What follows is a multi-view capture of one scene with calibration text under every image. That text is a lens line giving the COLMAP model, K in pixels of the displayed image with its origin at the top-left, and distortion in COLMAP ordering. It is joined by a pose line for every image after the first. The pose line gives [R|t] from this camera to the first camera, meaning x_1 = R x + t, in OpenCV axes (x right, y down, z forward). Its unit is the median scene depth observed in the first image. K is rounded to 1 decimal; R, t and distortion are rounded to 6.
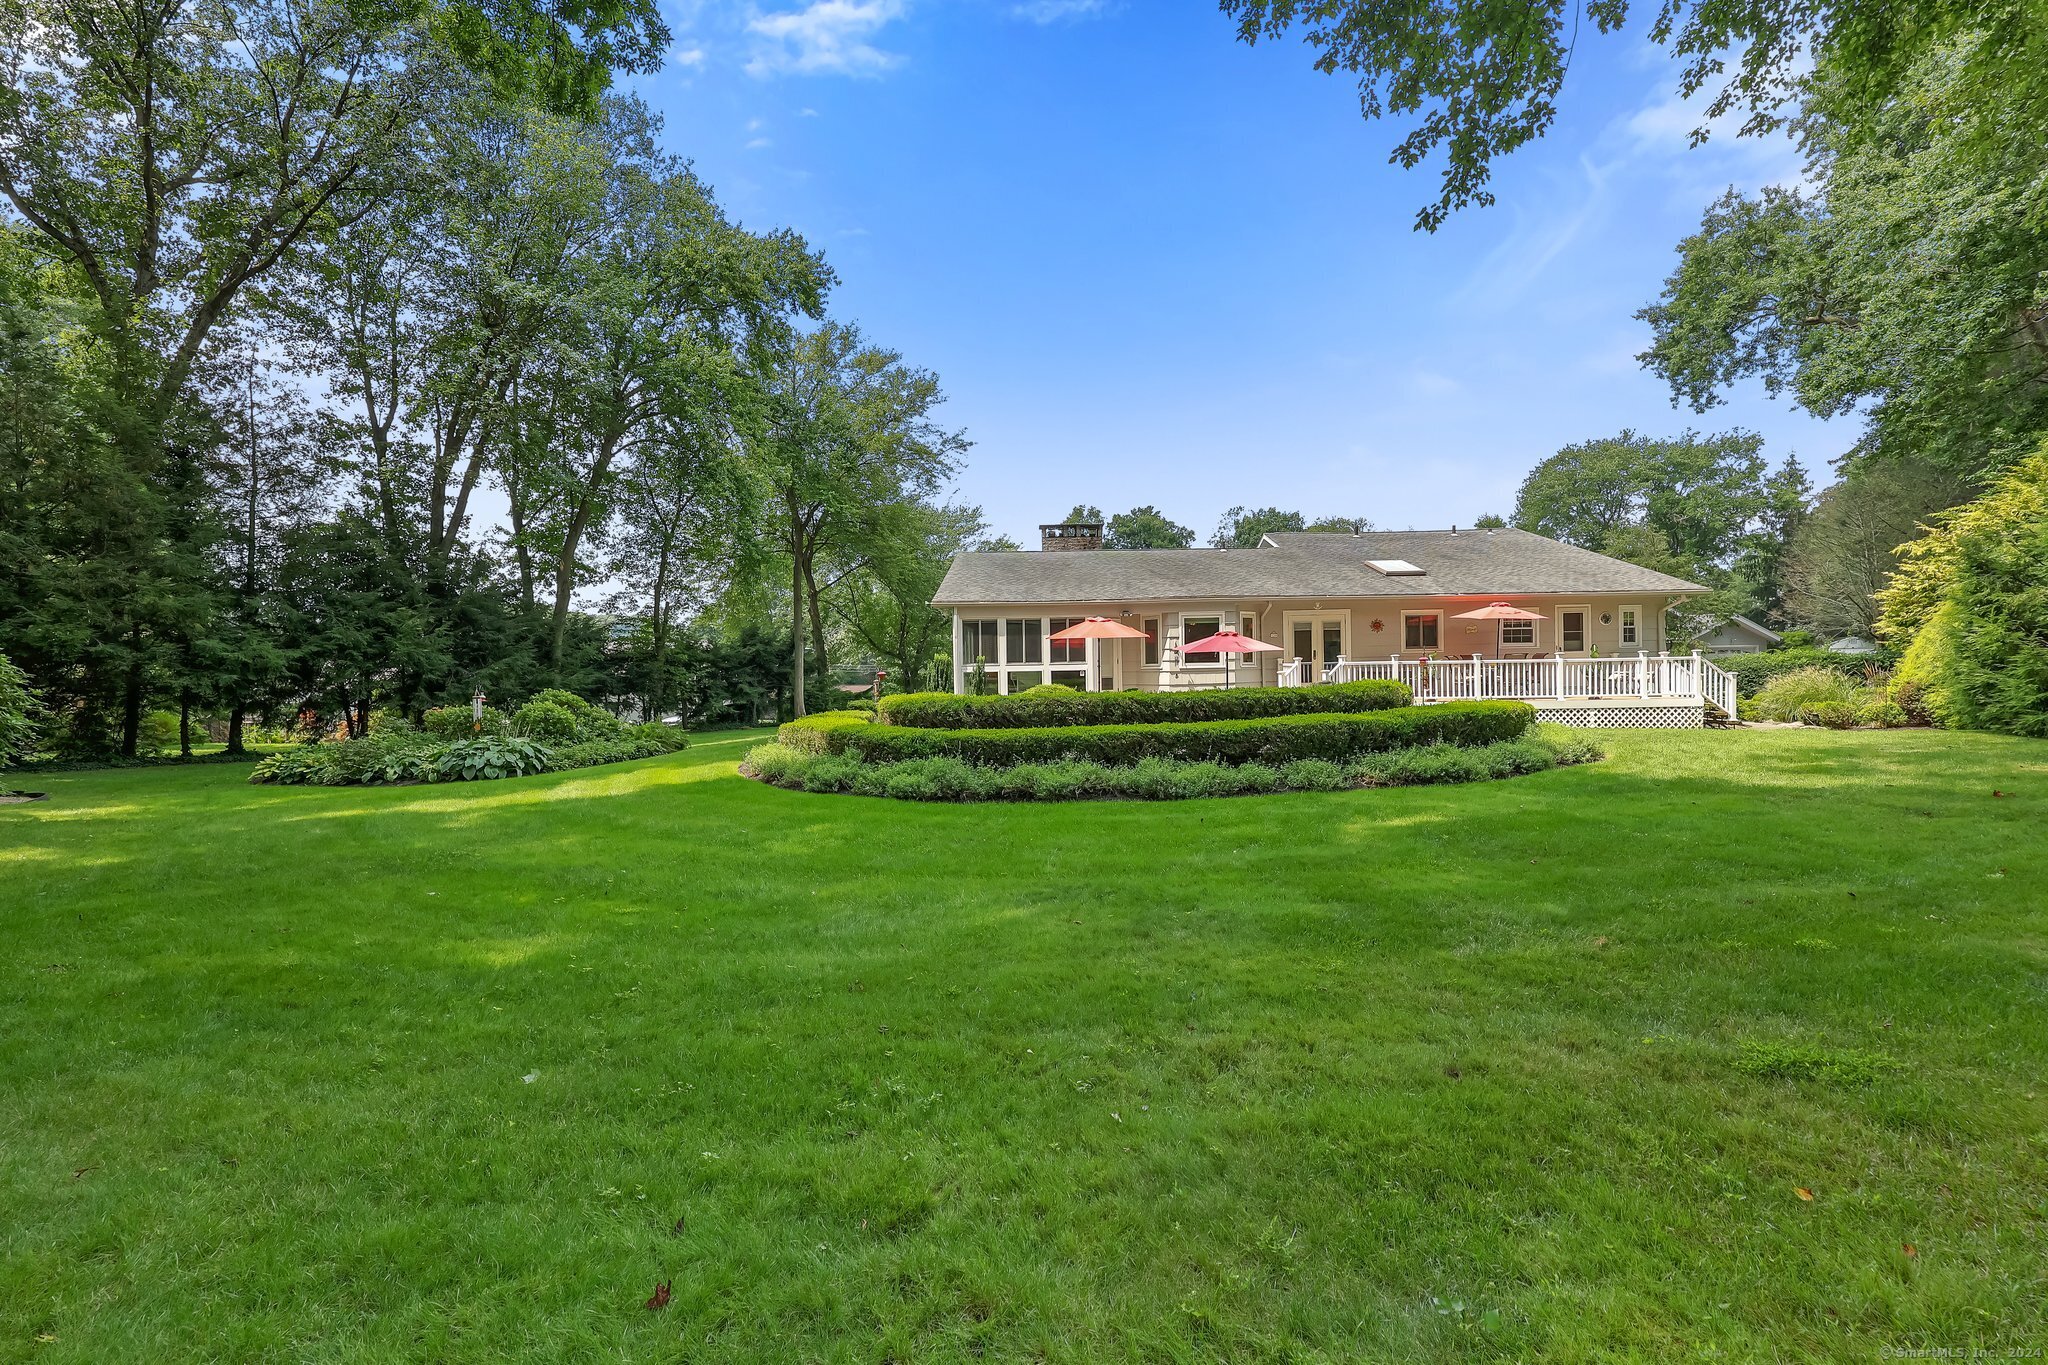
lens RADIAL K [[836.5, 0, 944.4], [0, 836.5, 689.2], [0, 0, 1]] dist [-0.002316, -0.000105]
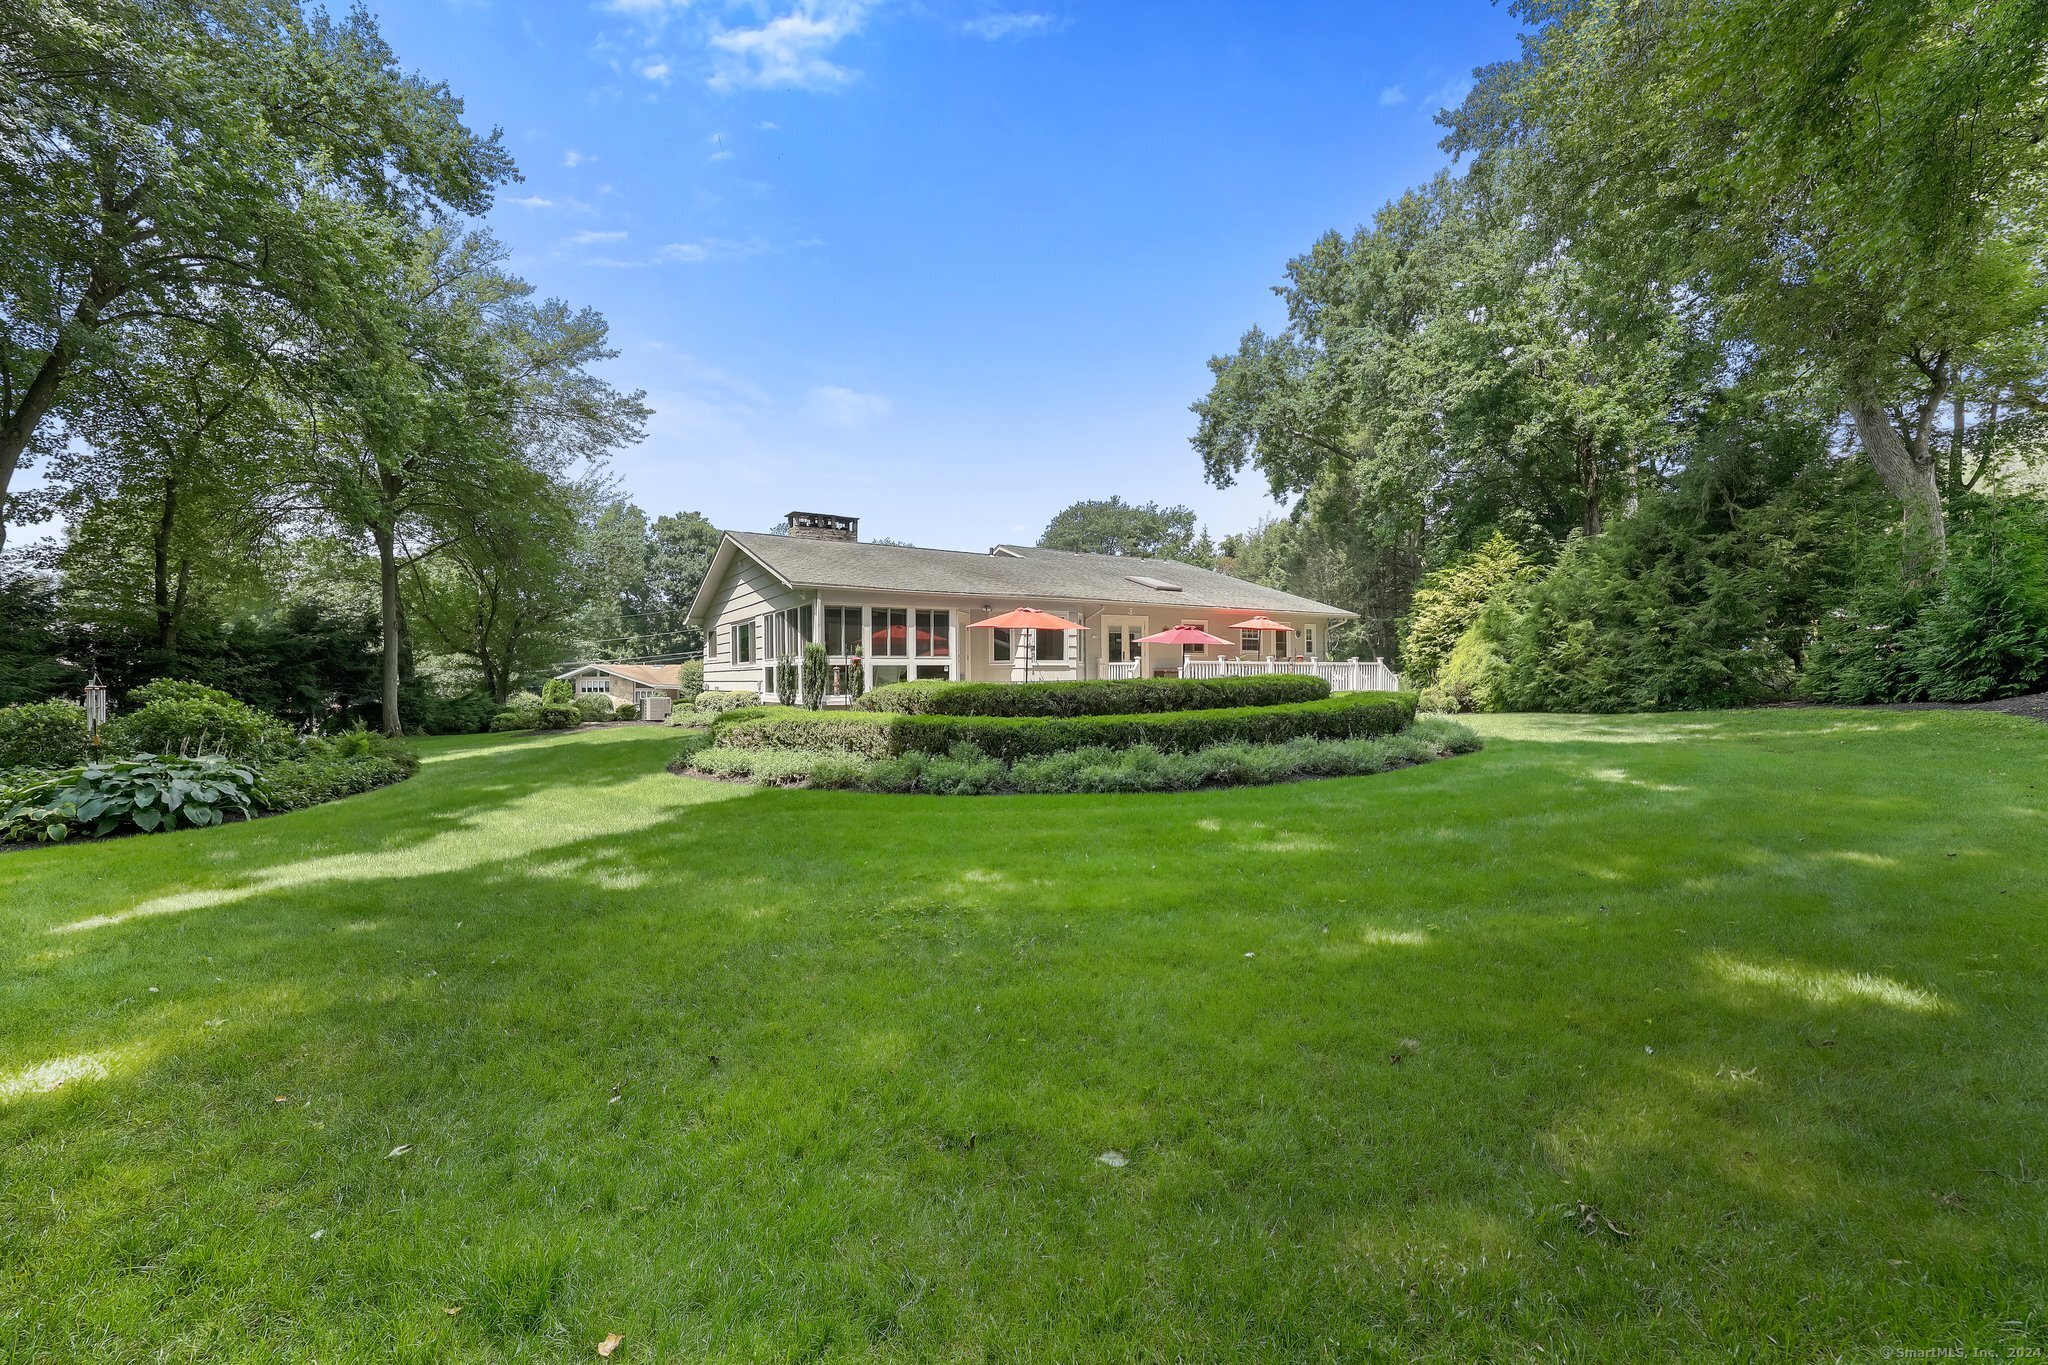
lens RADIAL K [[836.5, 0, 1021.6], [0, 836.5, 683.5], [0, 0, 1]] dist [-0.002316, -0.000105]
pose [[0.836719, 0.007488, 0.547582, -0.285940], [0.002535, 0.999843, -0.017545, 0.015056], [-0.547627, 0.016069, 0.836568, 0.151799]]
